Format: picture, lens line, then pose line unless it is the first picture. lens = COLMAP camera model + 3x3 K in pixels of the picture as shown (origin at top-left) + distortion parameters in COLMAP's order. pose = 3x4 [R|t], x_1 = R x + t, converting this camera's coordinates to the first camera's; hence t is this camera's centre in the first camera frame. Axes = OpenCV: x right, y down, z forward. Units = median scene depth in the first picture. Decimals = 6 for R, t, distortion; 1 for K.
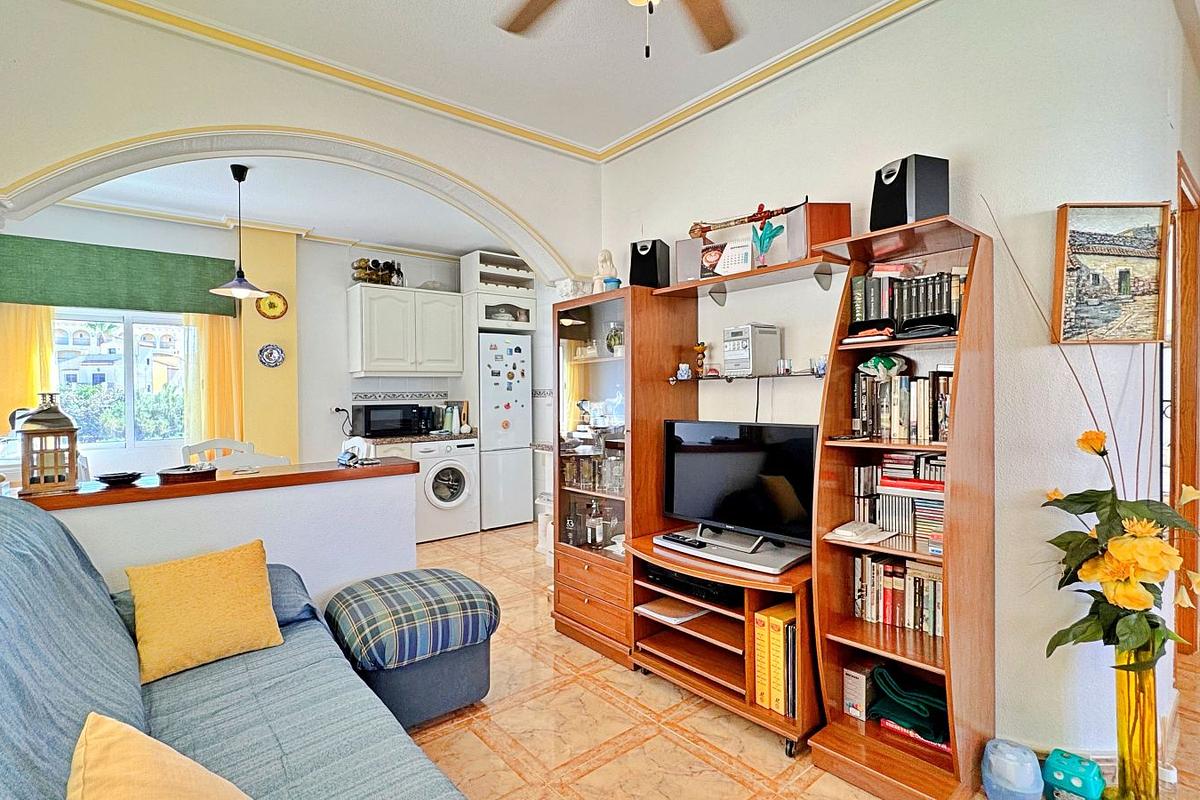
lens RADIAL K [[578.5, 0, 591.9], [0, 578.5, 392.1], [0, 0, 1]] dist [0.001737, 0.001345]
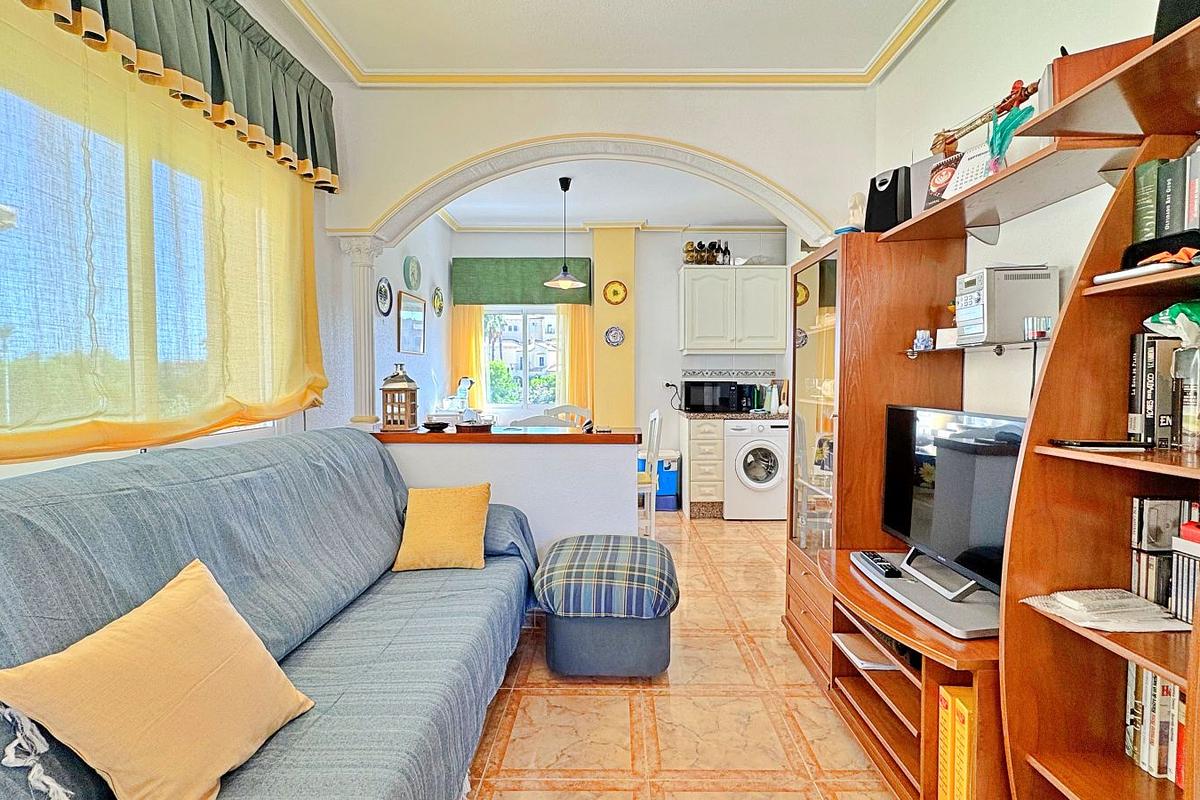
lens RADIAL K [[578.5, 0, 604.5], [0, 578.5, 386.7], [0, 0, 1]] dist [0.001737, 0.001345]
pose [[0.768354, 0.030507, -0.639297, 0.365974], [-0.015571, 0.999459, 0.028979, 0.009369], [0.639835, -0.012312, 0.768413, 0.194764]]
